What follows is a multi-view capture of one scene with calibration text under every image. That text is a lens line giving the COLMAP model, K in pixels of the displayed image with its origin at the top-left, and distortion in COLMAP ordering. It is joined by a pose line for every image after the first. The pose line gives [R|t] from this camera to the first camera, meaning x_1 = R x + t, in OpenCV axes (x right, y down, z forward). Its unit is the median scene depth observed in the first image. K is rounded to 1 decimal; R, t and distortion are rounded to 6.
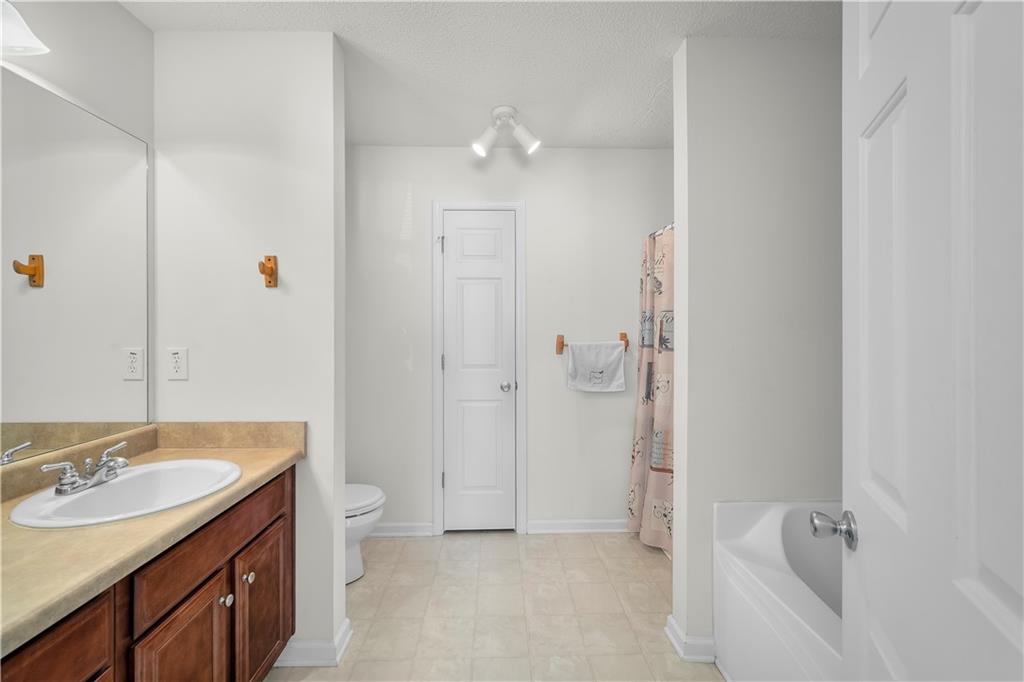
lens RADIAL K [[420.5, 0, 511.5], [0, 420.5, 319.0], [0, 0, 1]] dist [-0.001987, -0.000176]
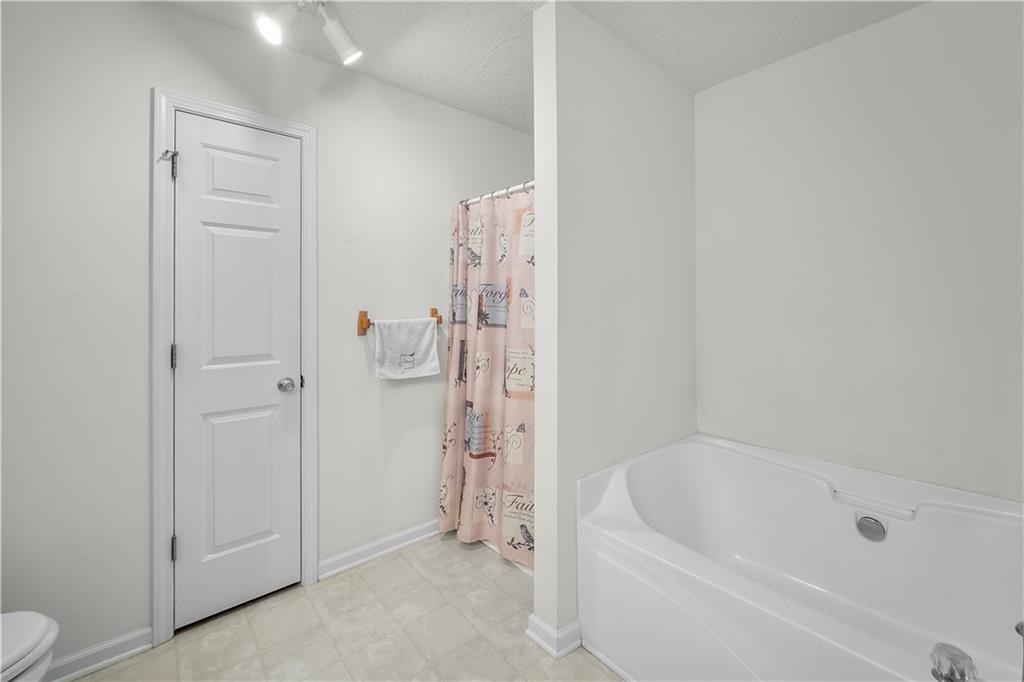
lens RADIAL K [[425.9, 0, 511.0], [0, 425.9, 297.0], [0, 0, 1]] dist [-0.000463, 0.000005]
pose [[0.784069, 0.012759, 0.620543, -0.166766], [-0.012658, 0.999909, -0.004566, 0.011785], [-0.620545, -0.004275, 0.784159, 0.206323]]
